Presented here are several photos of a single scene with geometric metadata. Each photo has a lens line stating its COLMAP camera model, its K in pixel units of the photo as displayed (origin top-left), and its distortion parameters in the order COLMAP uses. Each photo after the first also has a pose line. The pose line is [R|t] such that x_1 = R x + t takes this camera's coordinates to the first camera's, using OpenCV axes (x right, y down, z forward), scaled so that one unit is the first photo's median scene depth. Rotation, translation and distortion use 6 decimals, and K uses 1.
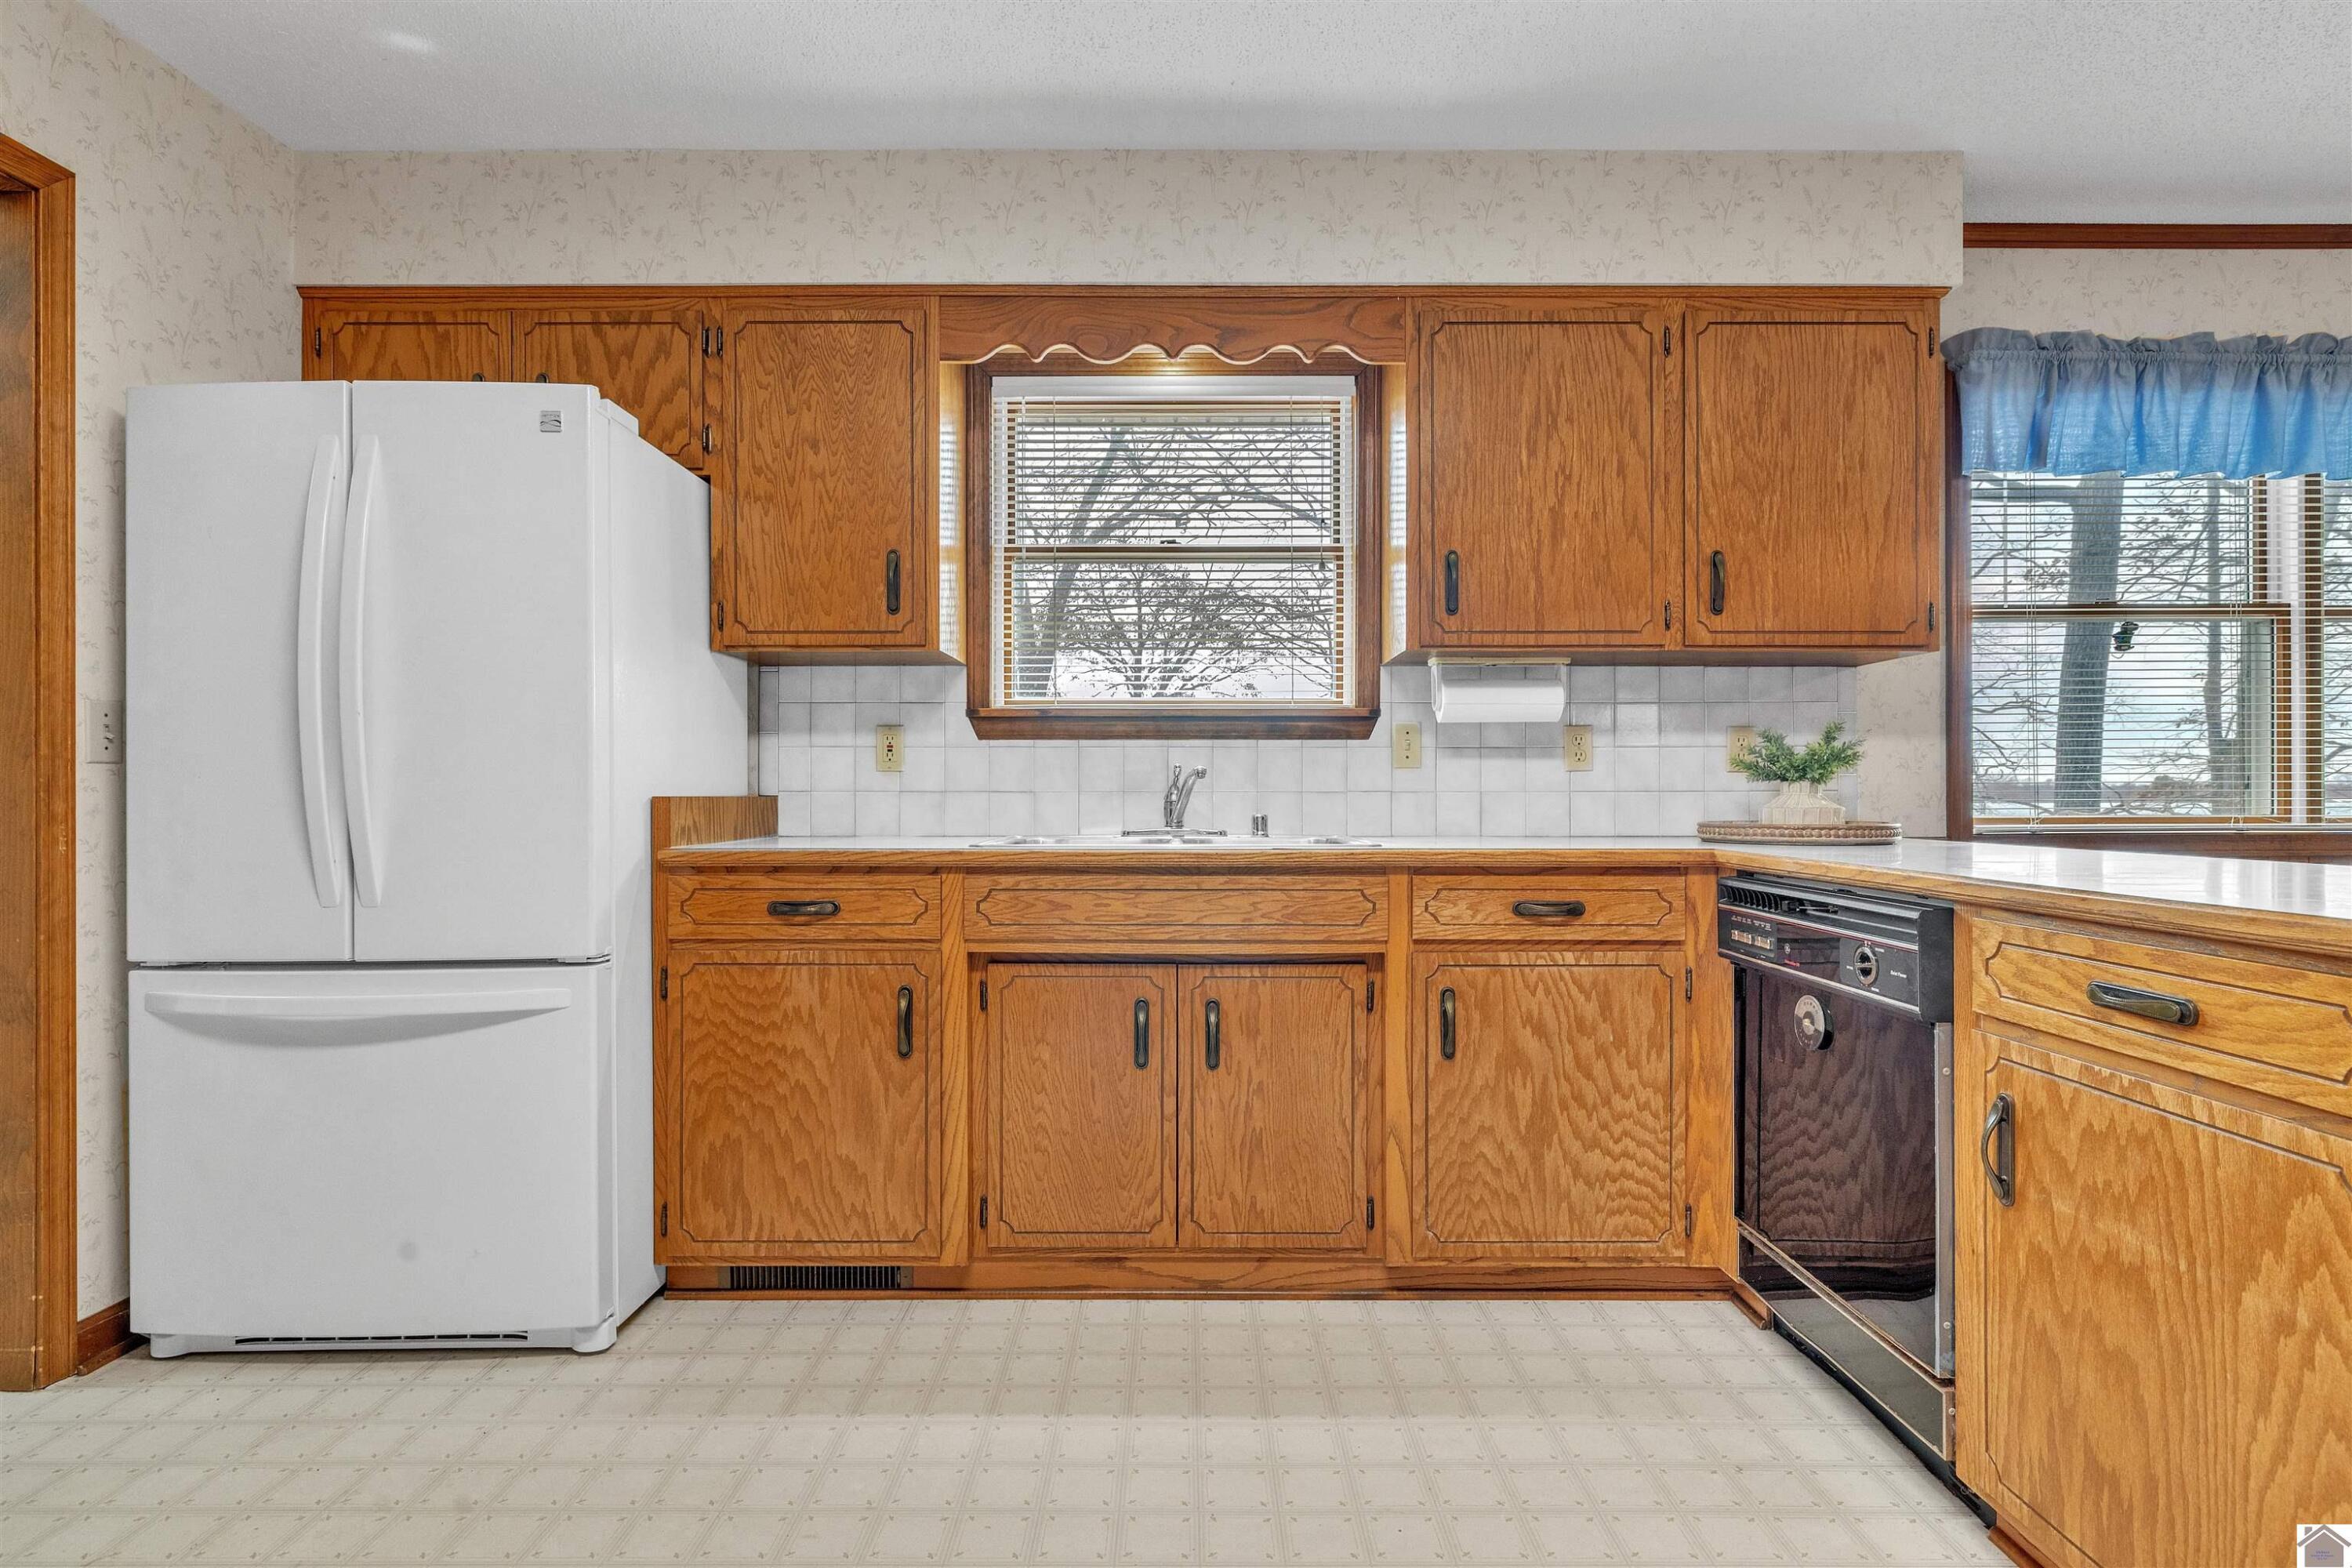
lens RADIAL K [[1143.3, 0, 1186.2], [0, 1143.3, 800.0], [0, 0, 1]] dist [-0.000912, -0.000046]
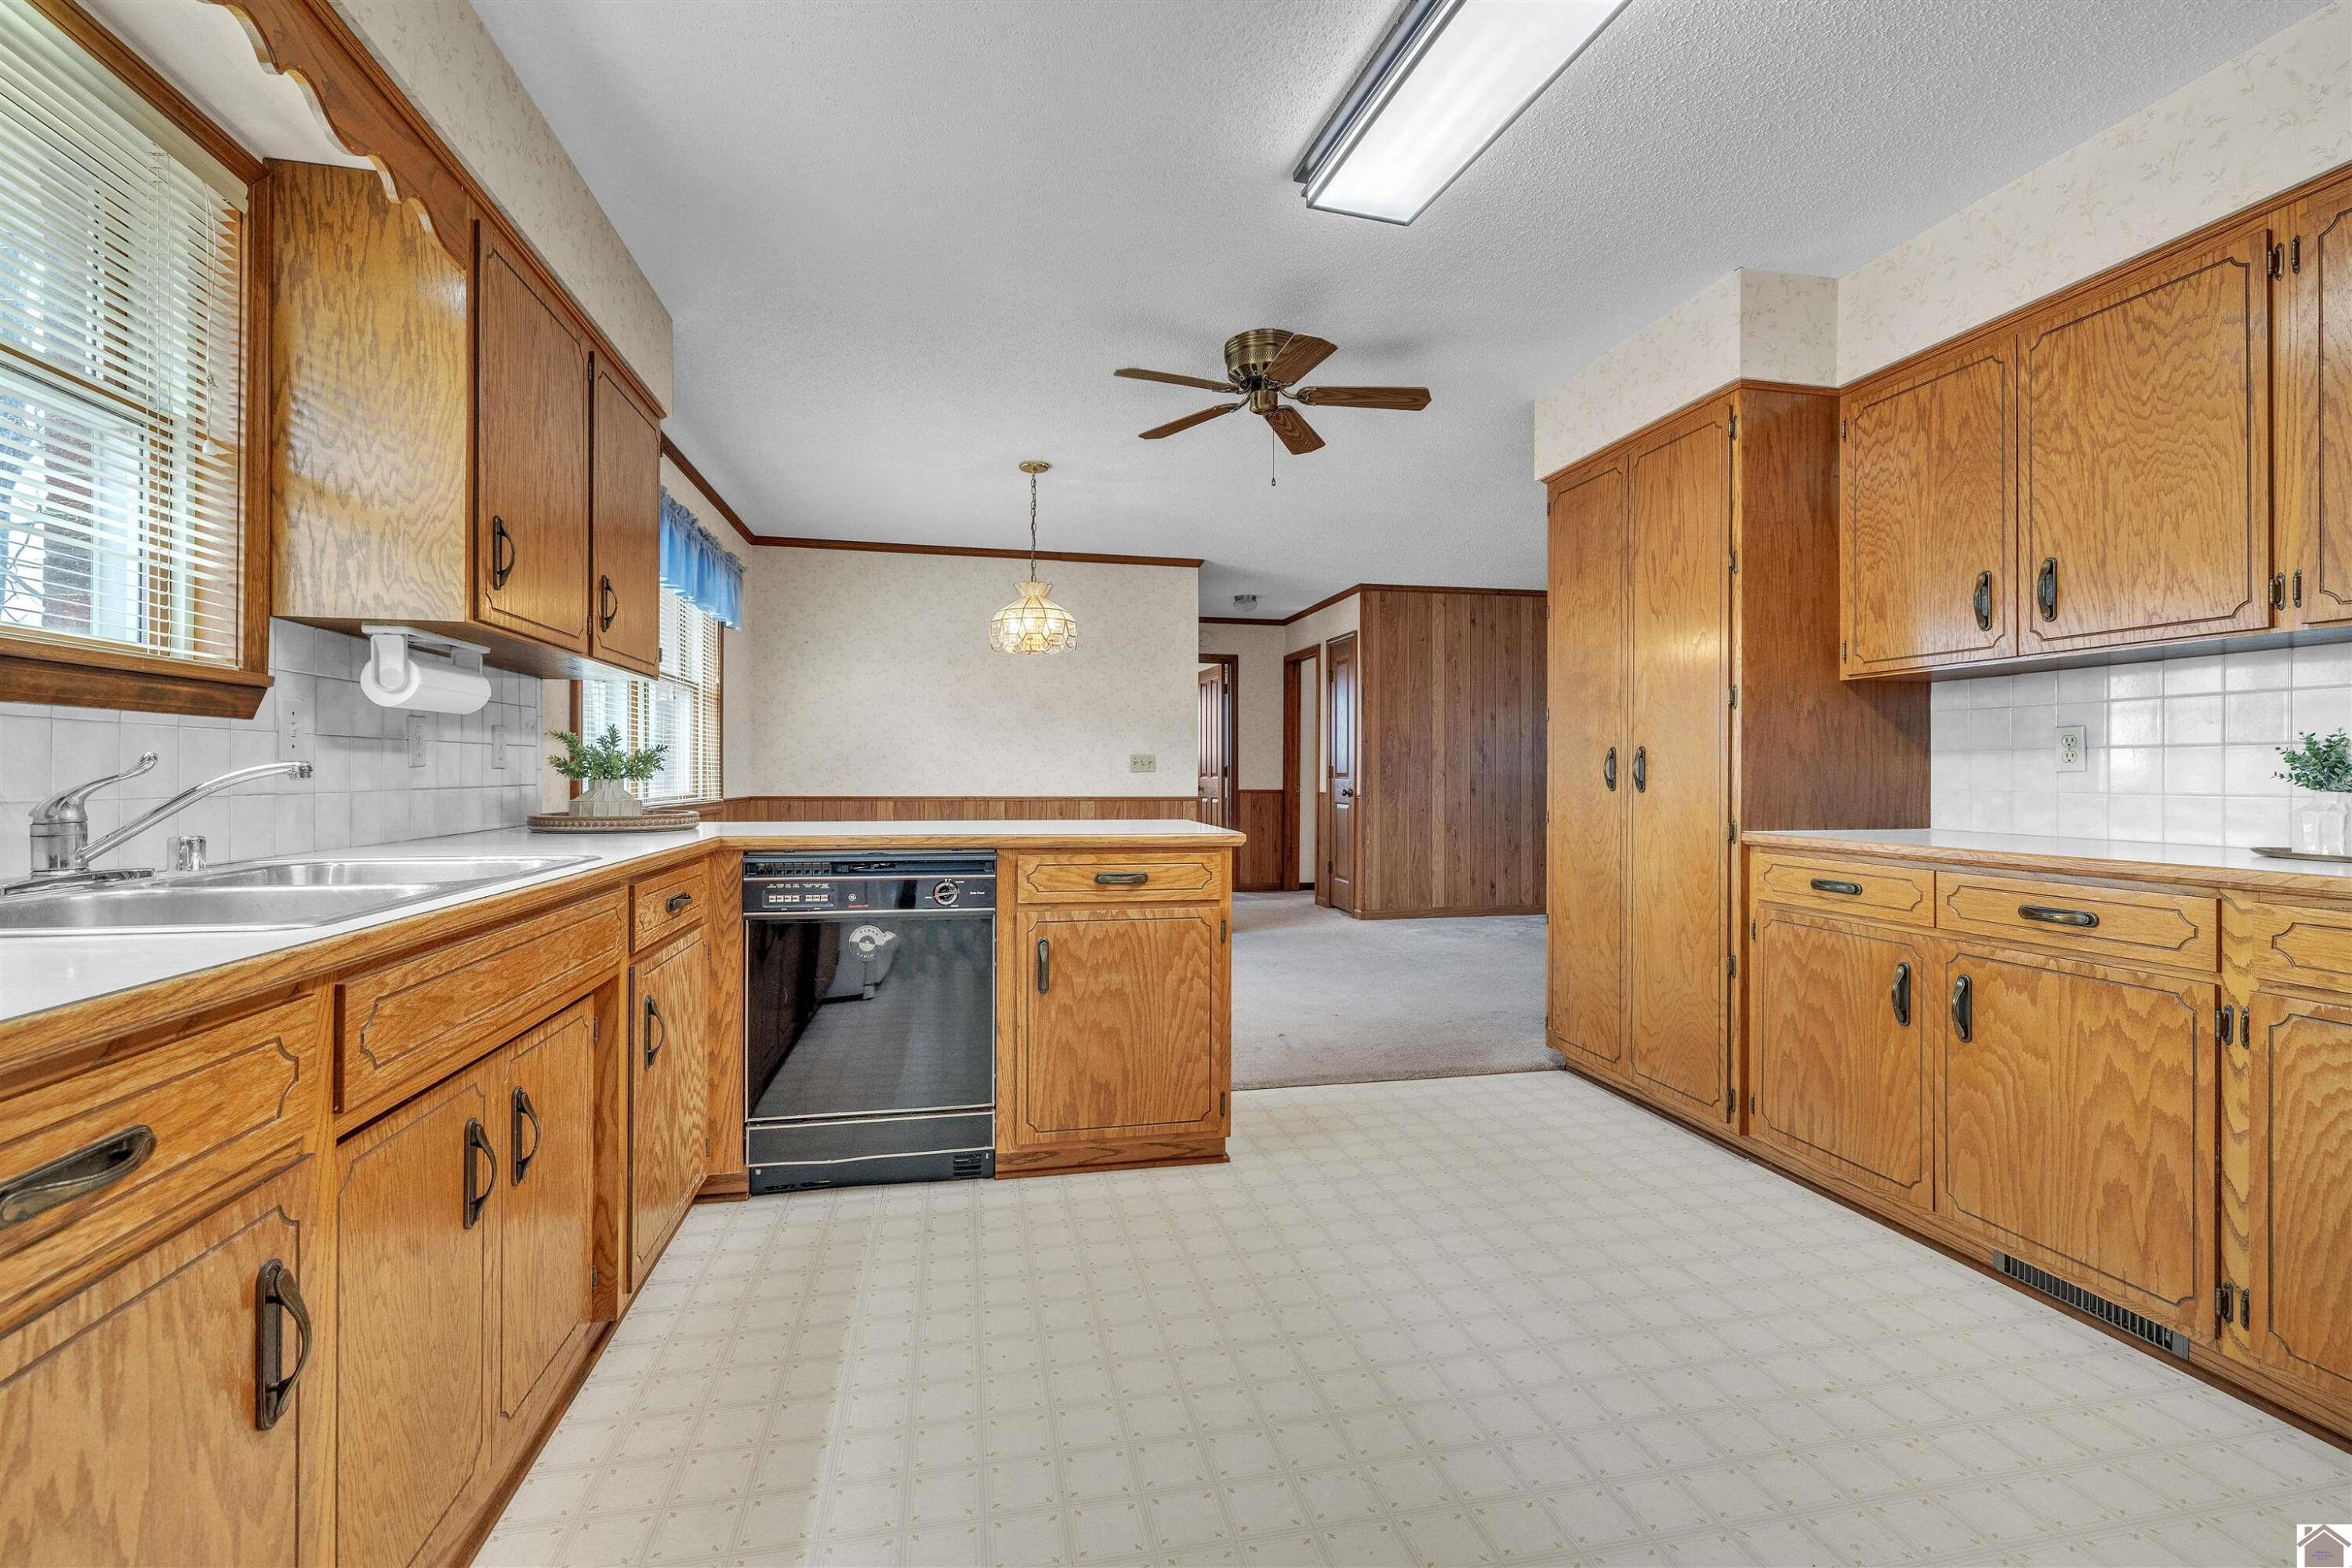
lens RADIAL K [[995.0, 0, 1172.1], [0, 995.0, 773.8], [0, 0, 1]] dist [0.000518, 0.000681]
pose [[-0.207812, -0.001223, 0.978168, -0.678390], [0.000511, 0.999999, 0.001359, -0.025484], [-0.978169, 0.000782, -0.207811, 0.725247]]
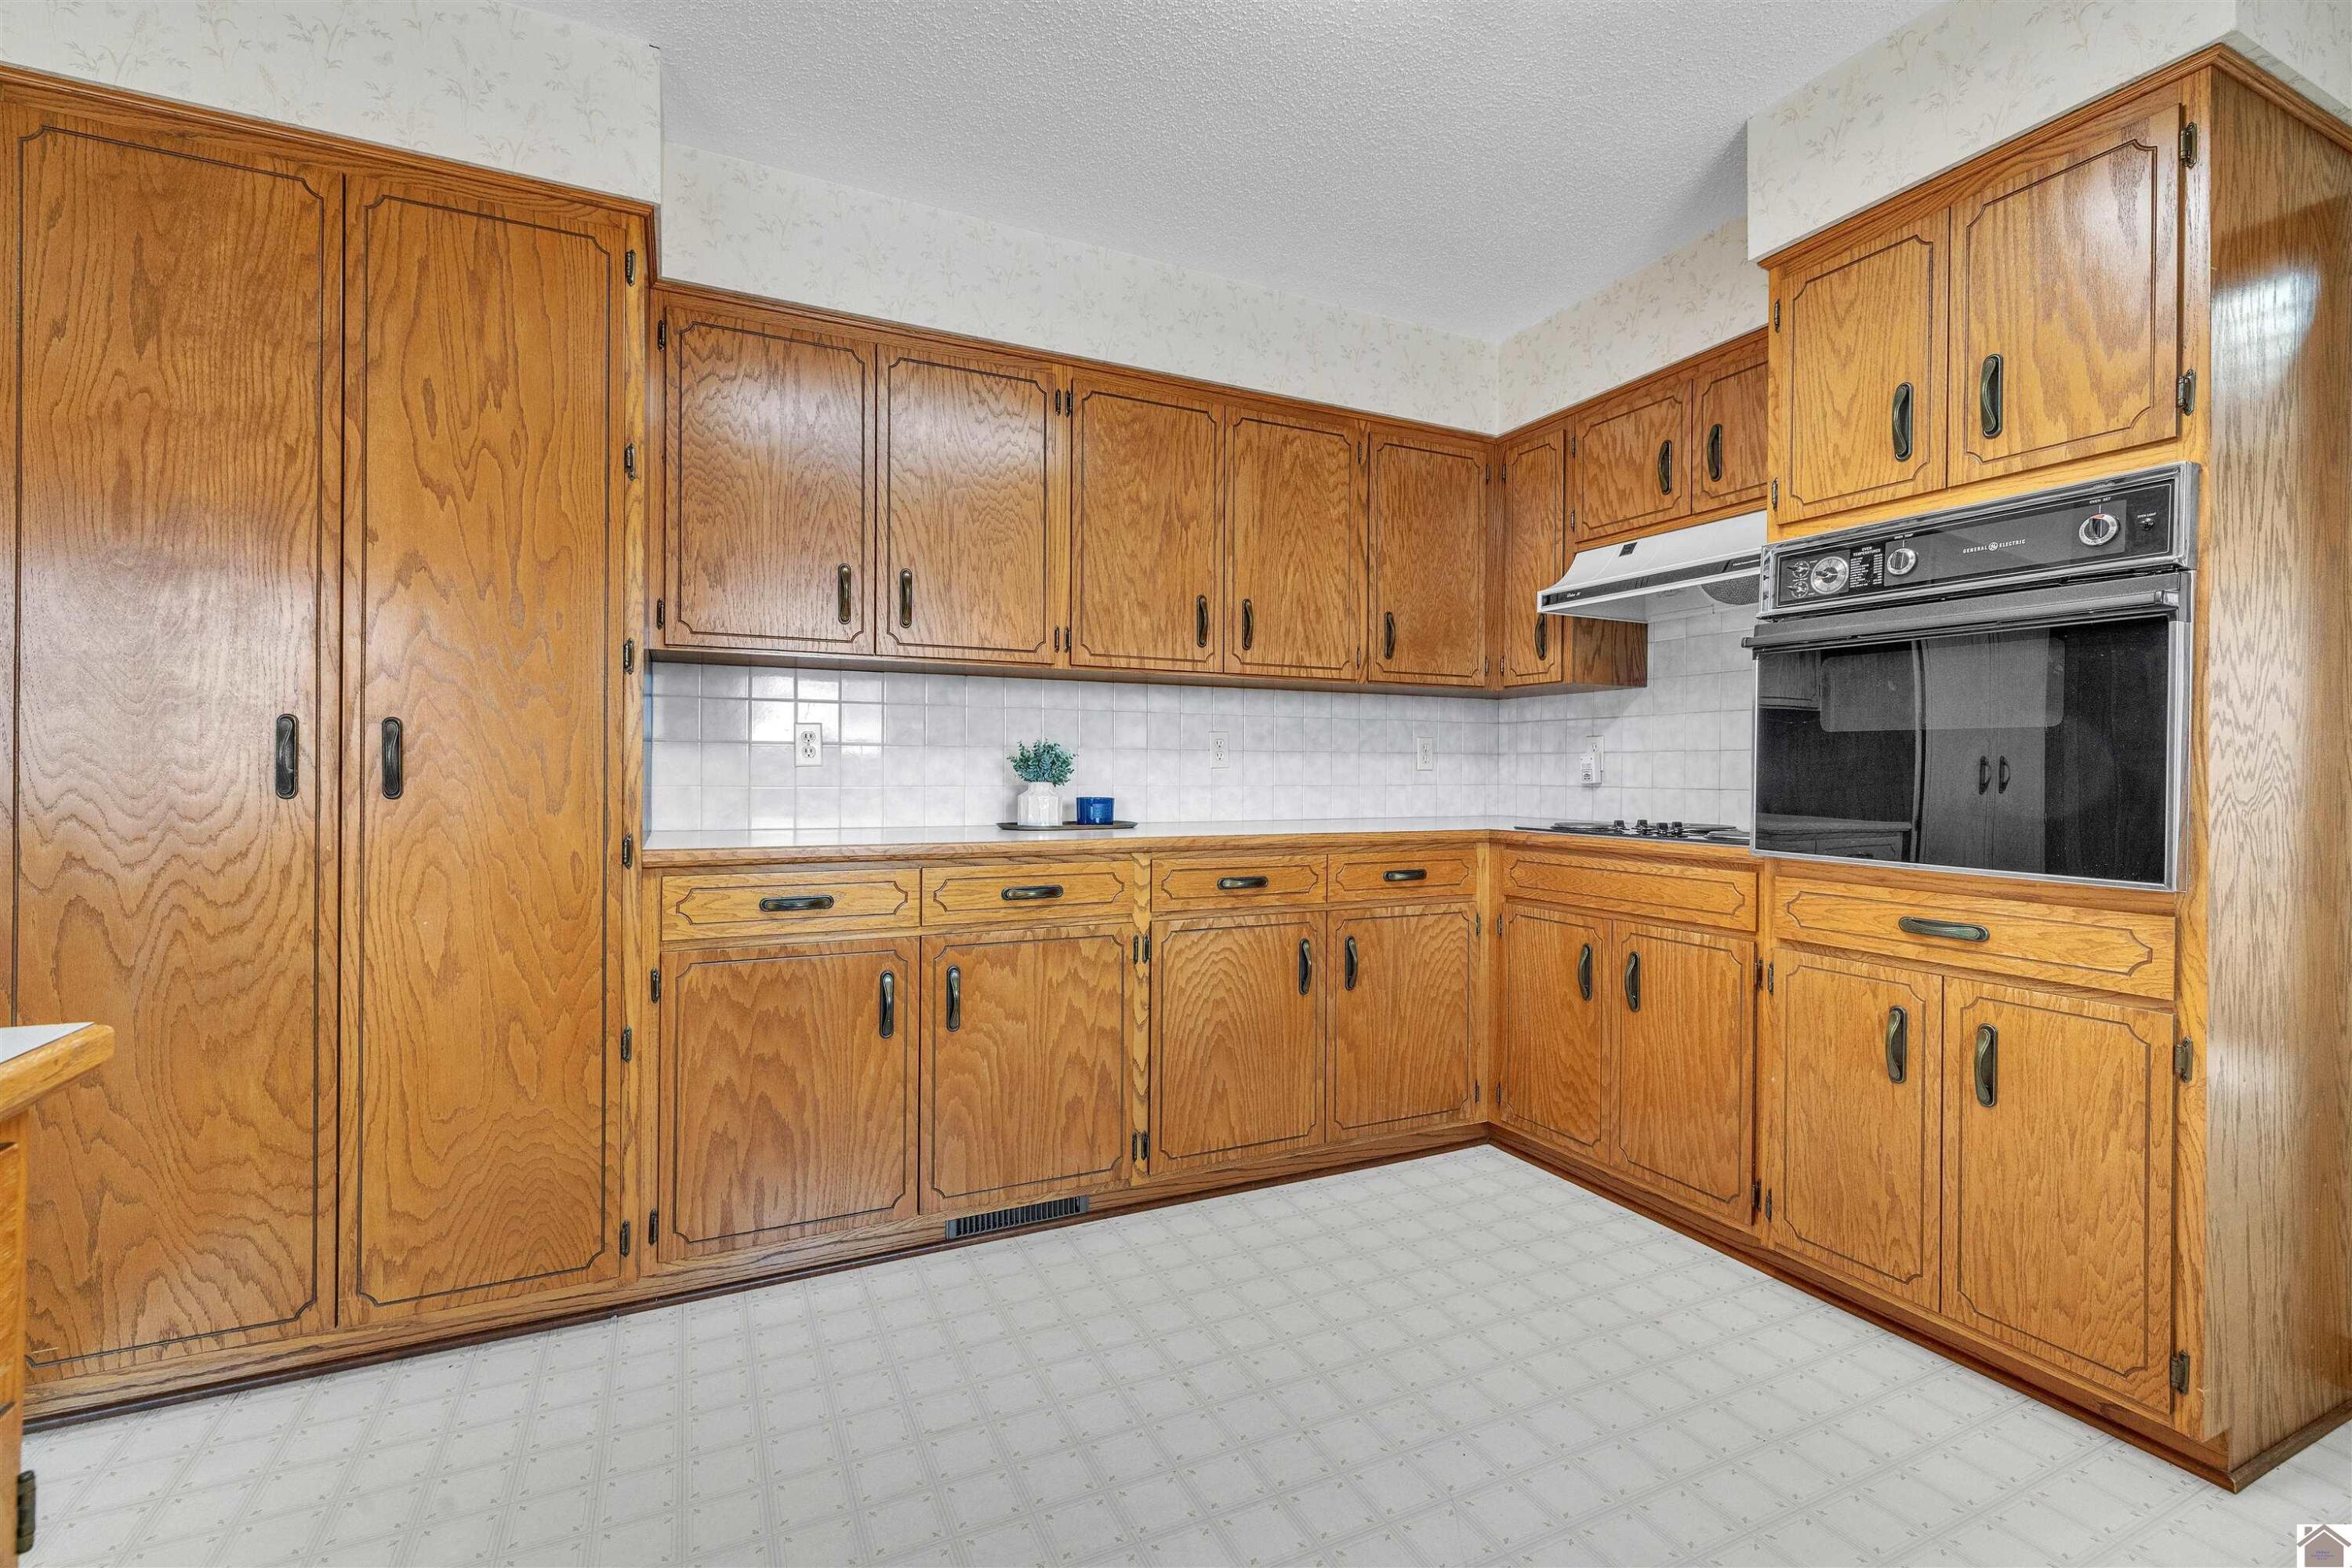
lens RADIAL K [[1013.0, 0, 1177.4], [0, 1013.0, 774.6], [0, 0, 1]] dist [0.002433, 0.000387]
pose [[-0.903876, -0.005328, -0.427762, 0.294020], [-0.008278, 0.999953, 0.005037, -0.025477], [0.427715, 0.008094, -0.903877, 0.774529]]
